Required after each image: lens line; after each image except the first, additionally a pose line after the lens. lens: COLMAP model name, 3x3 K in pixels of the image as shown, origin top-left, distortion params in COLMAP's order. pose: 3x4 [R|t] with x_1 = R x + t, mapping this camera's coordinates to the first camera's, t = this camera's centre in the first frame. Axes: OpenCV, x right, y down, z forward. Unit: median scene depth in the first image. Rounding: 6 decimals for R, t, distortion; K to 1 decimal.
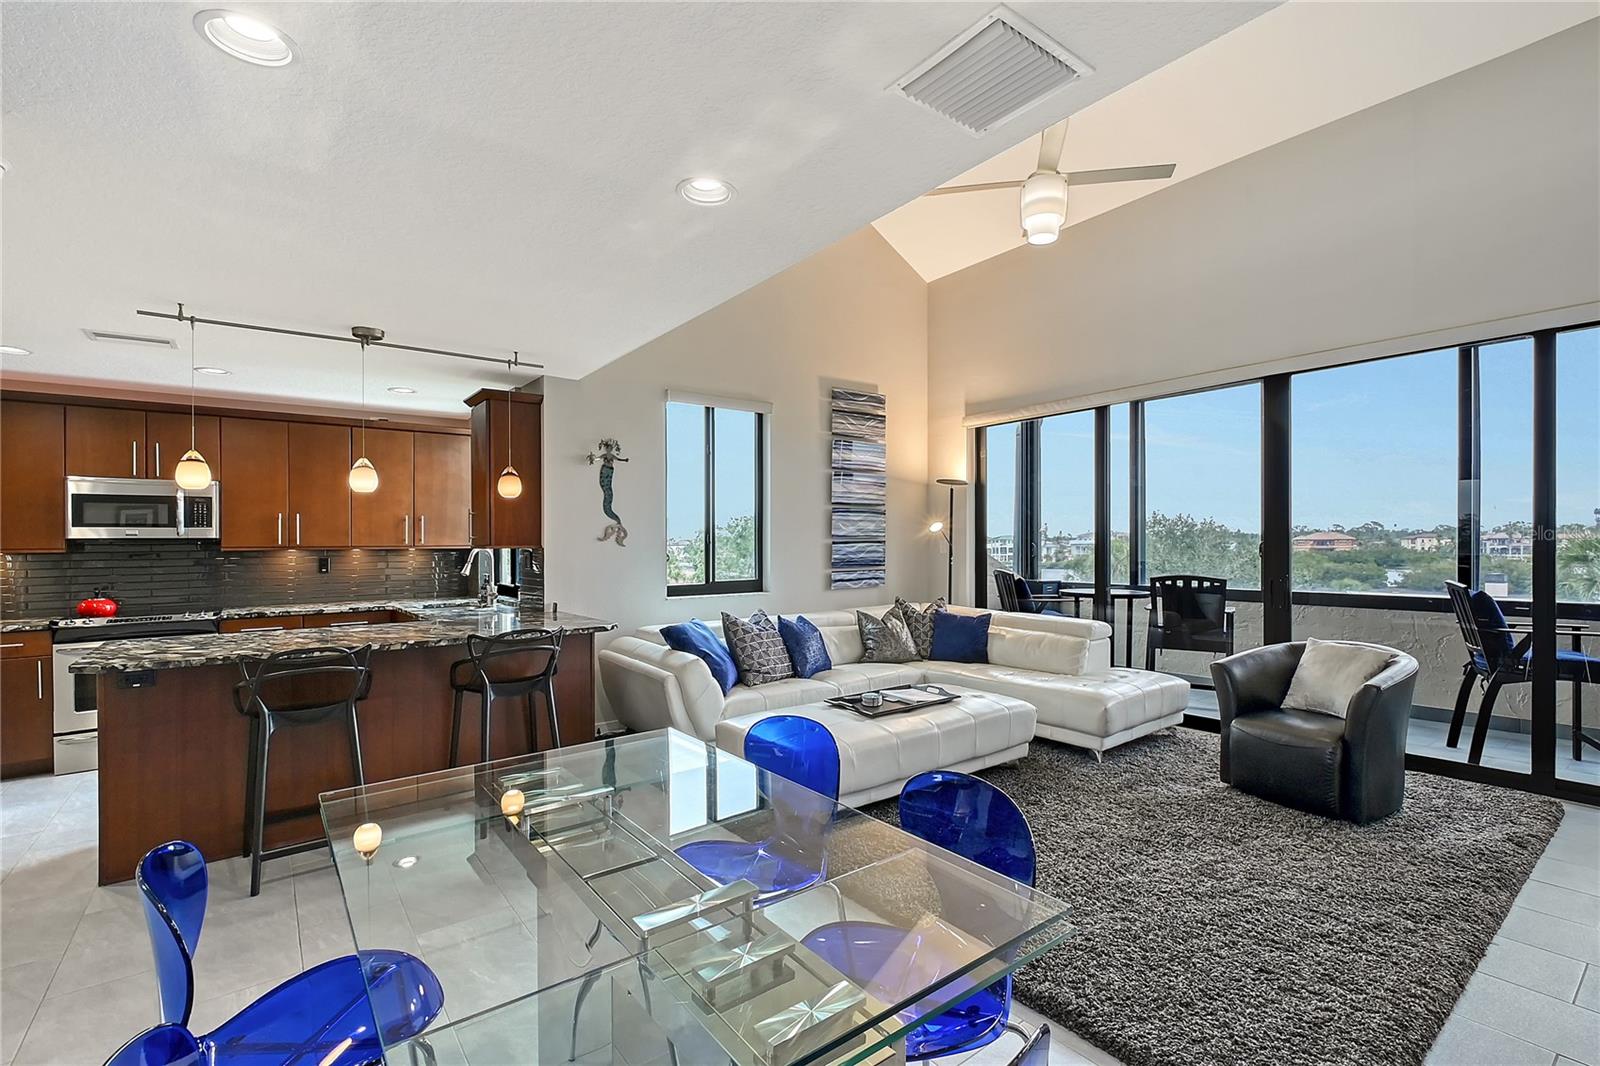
lens RADIAL K [[720.4, 0, 819.6], [0, 720.4, 545.0], [0, 0, 1]] dist [-0.002447, -0.004393]
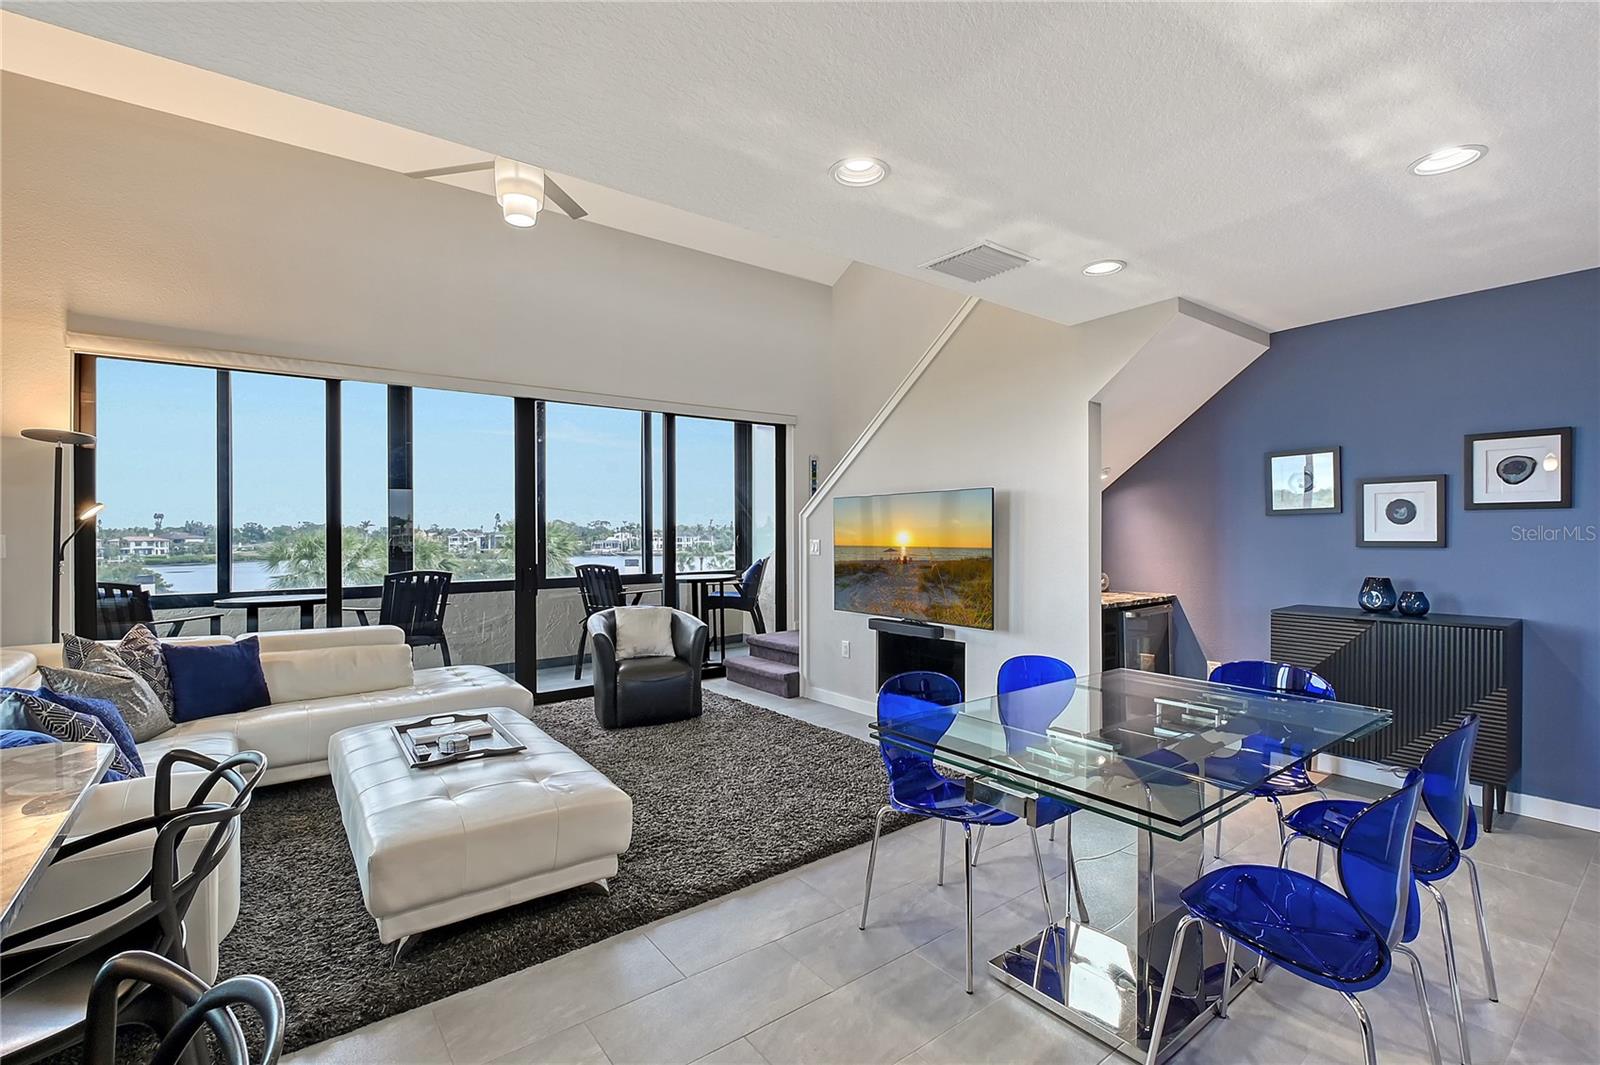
lens RADIAL K [[720.4, 0, 809.4], [0, 720.4, 530.5], [0, 0, 1]] dist [-0.002447, -0.004393]
pose [[0.010141, 0.013796, 0.999853, -0.505221], [0.010370, 0.999850, -0.013901, 0.006263], [-0.999895, 0.010509, 0.009997, 0.472300]]
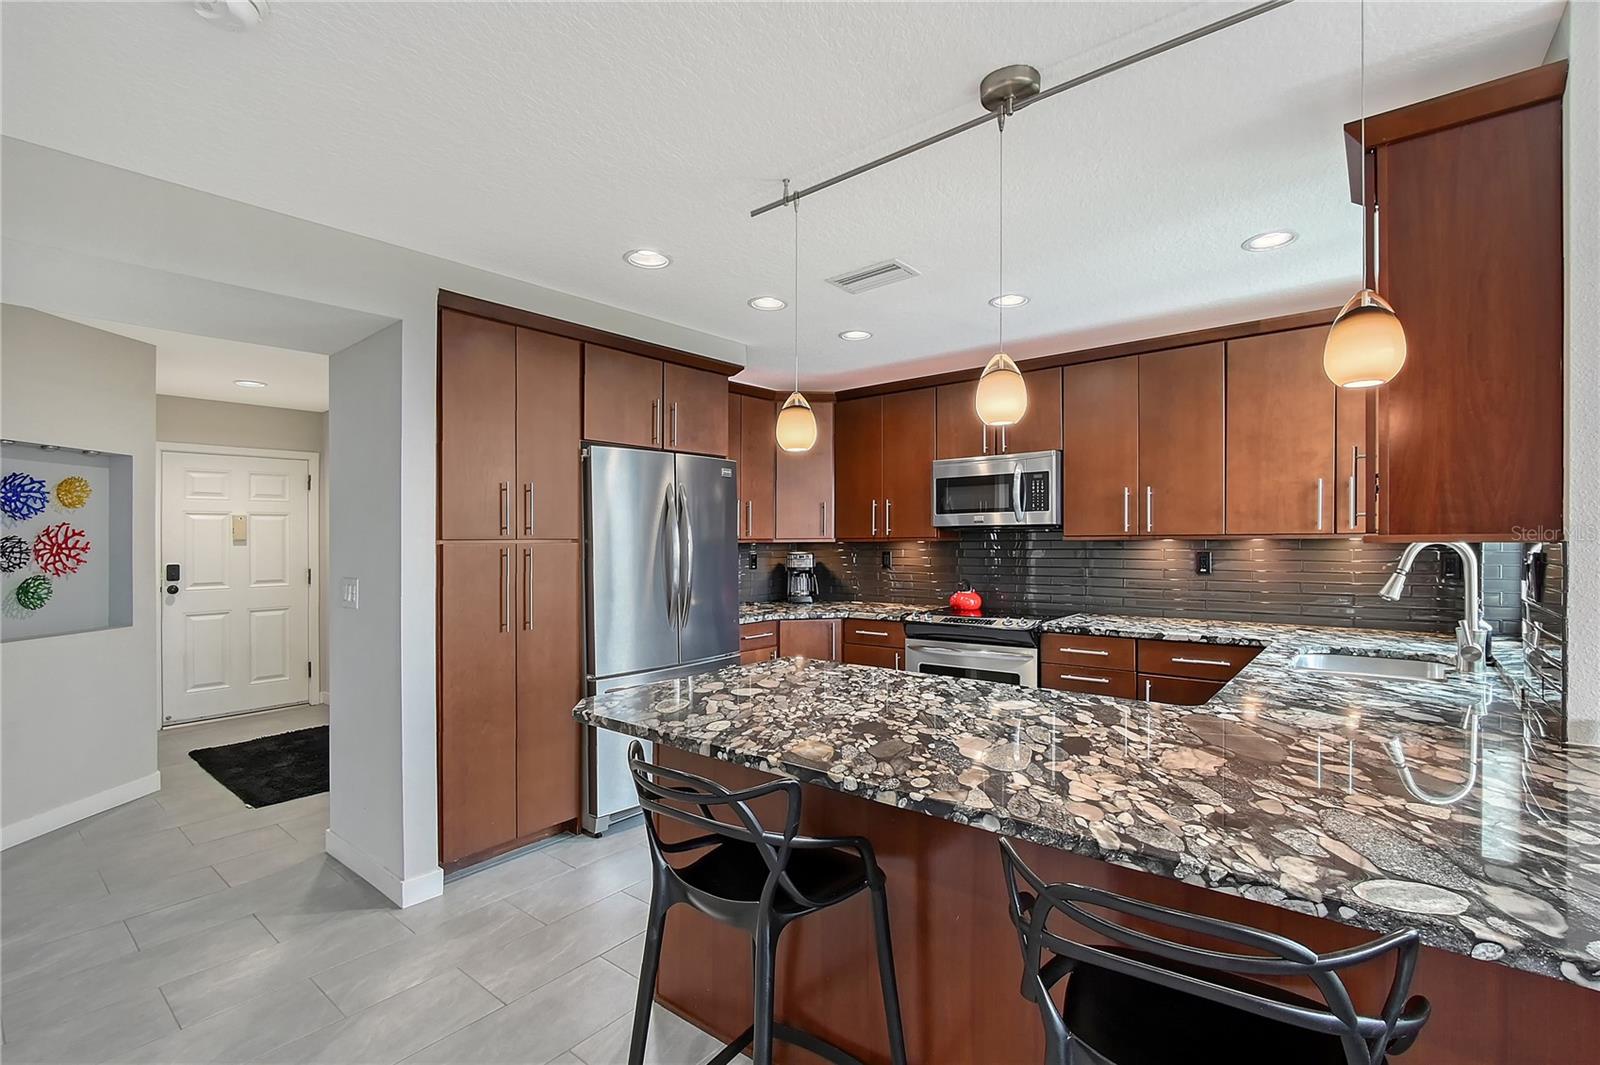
lens RADIAL K [[720.4, 0, 810.9], [0, 720.4, 534.7], [0, 0, 1]] dist [-0.002447, -0.004393]
pose [[0.219772, 0.000602, -0.975551, -0.134536], [0.005594, 0.999983, 0.001877, -0.000903], [0.975535, -0.005869, 0.219765, 0.554102]]
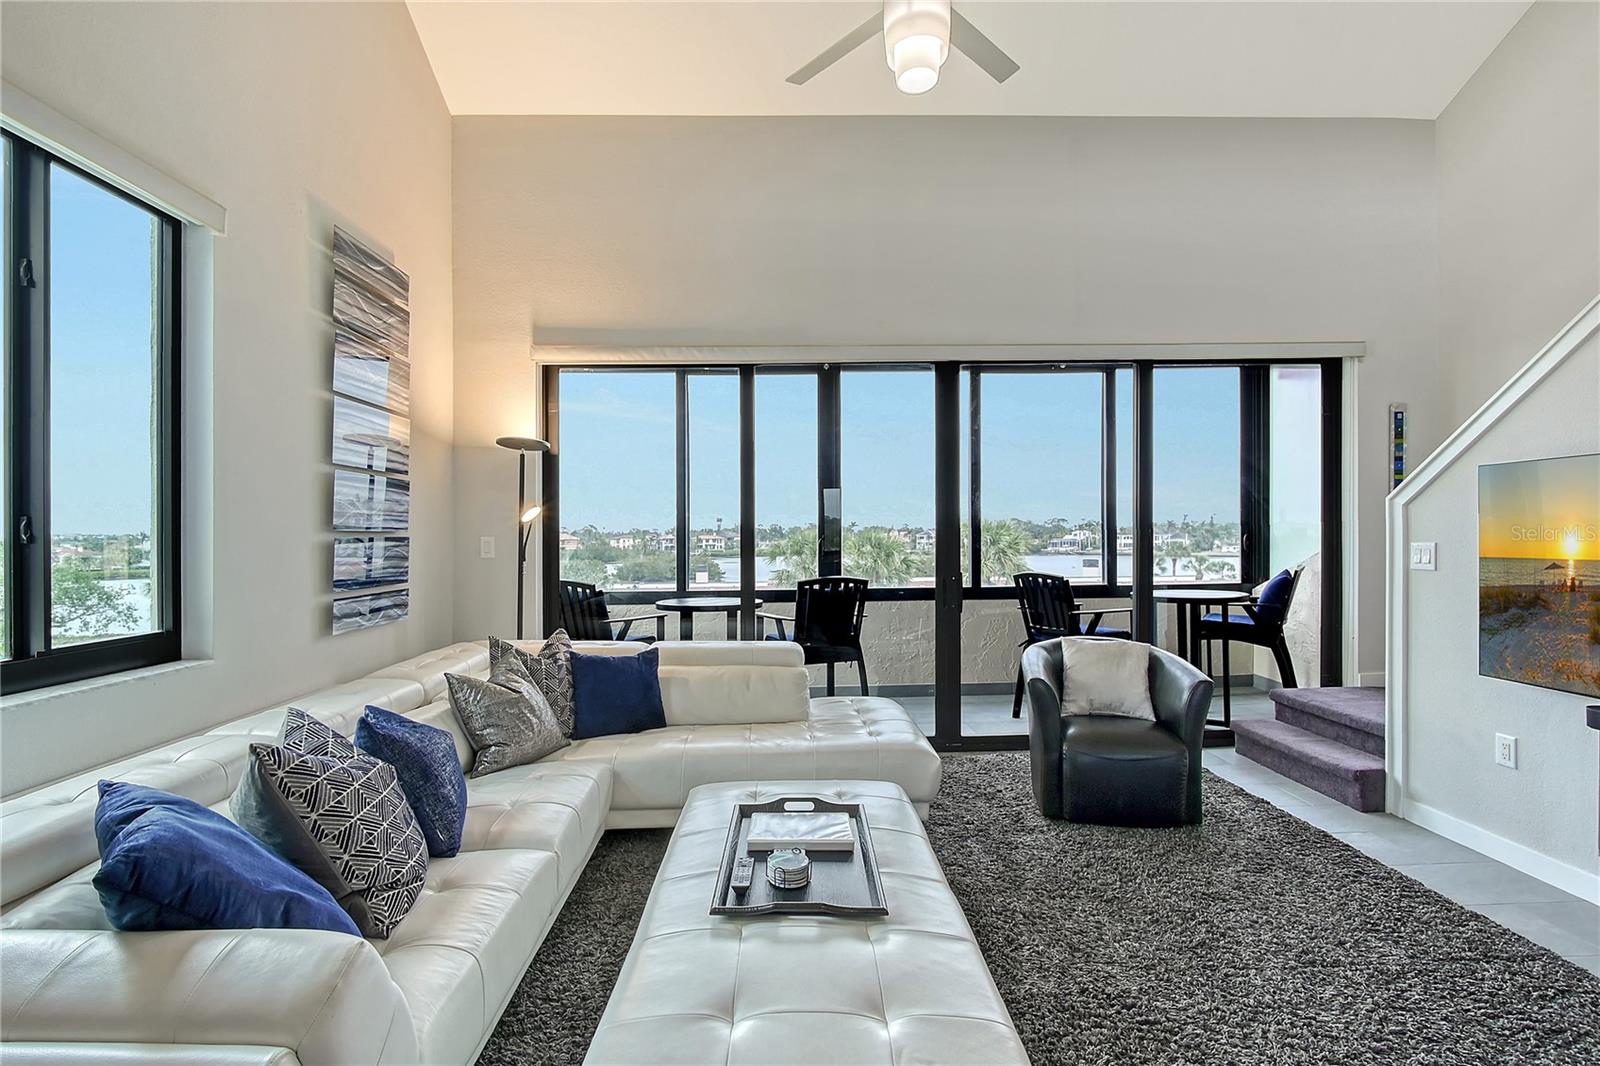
lens RADIAL K [[720.4, 0, 796.2], [0, 720.4, 549.9], [0, 0, 1]] dist [-0.002447, -0.004393]
pose [[0.597317, -0.011954, 0.801916, -0.227113], [0.006794, 0.999928, 0.009845, 0.000545], [-0.801976, -0.000433, 0.597356, 0.540840]]
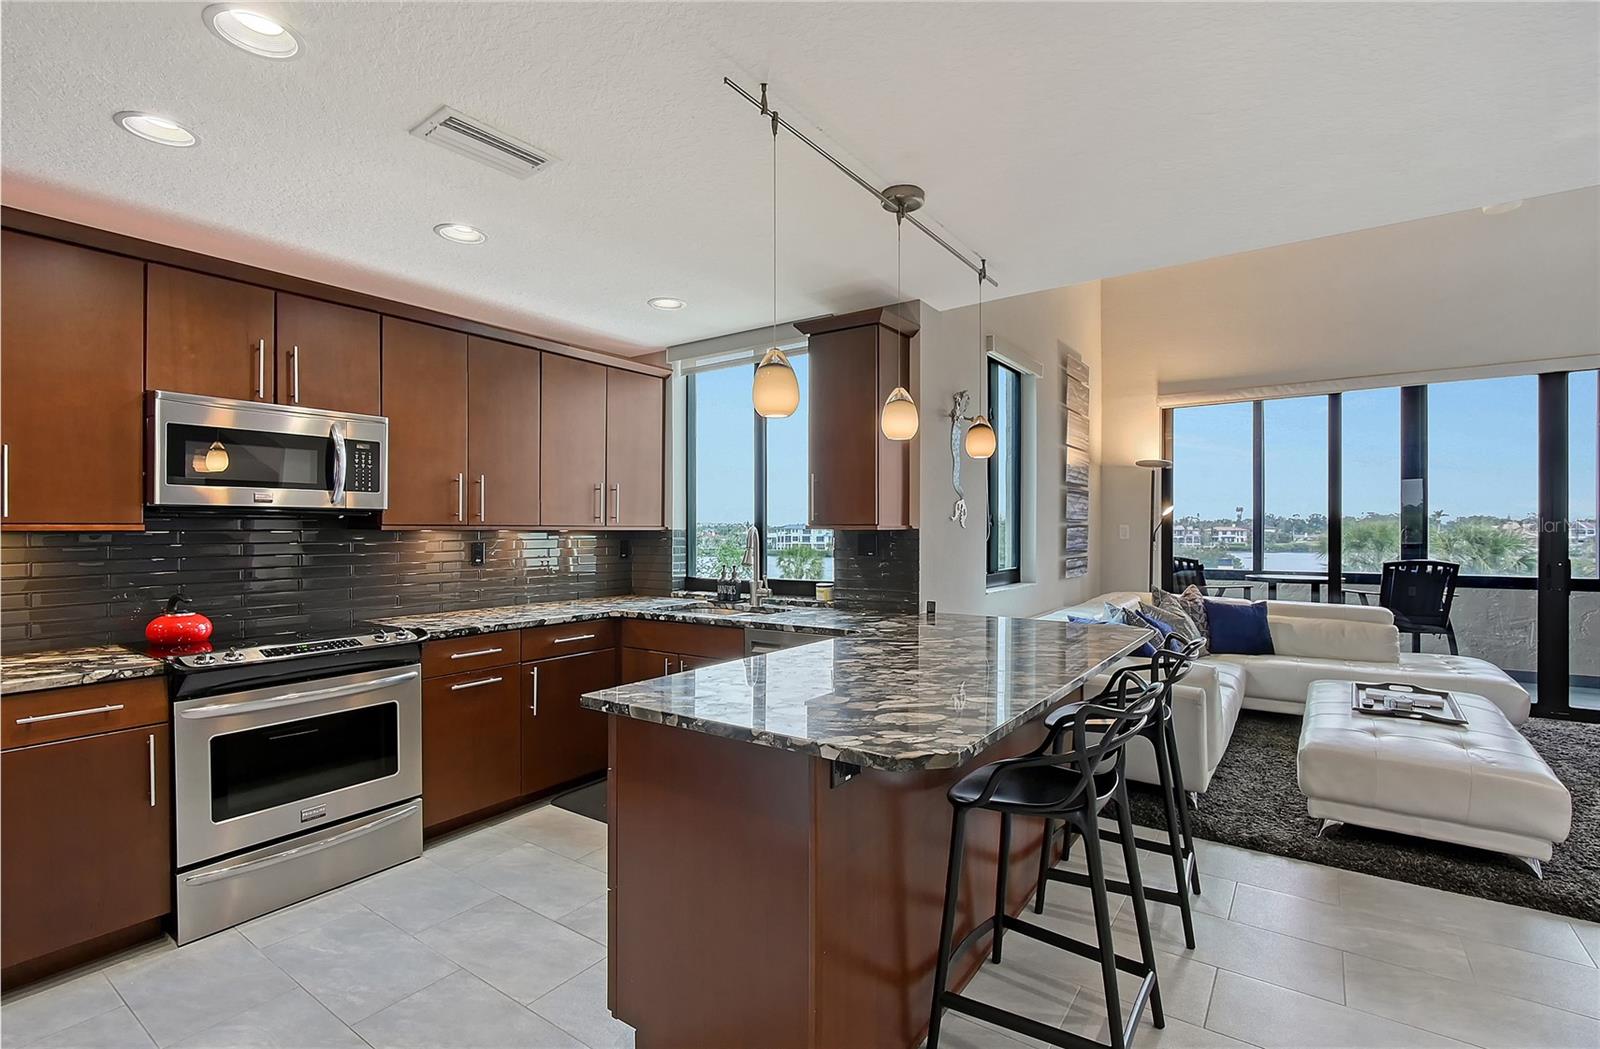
lens RADIAL K [[712.0, 0, 824.7], [0, 712.0, 528.9], [0, 0, 1]] dist [-0.004169, -0.003550]
pose [[0.956611, 0.007034, 0.291285, -0.634176], [-0.005272, 0.999963, -0.006834, 0.009074], [-0.291322, 0.005001, 0.956612, 0.291084]]
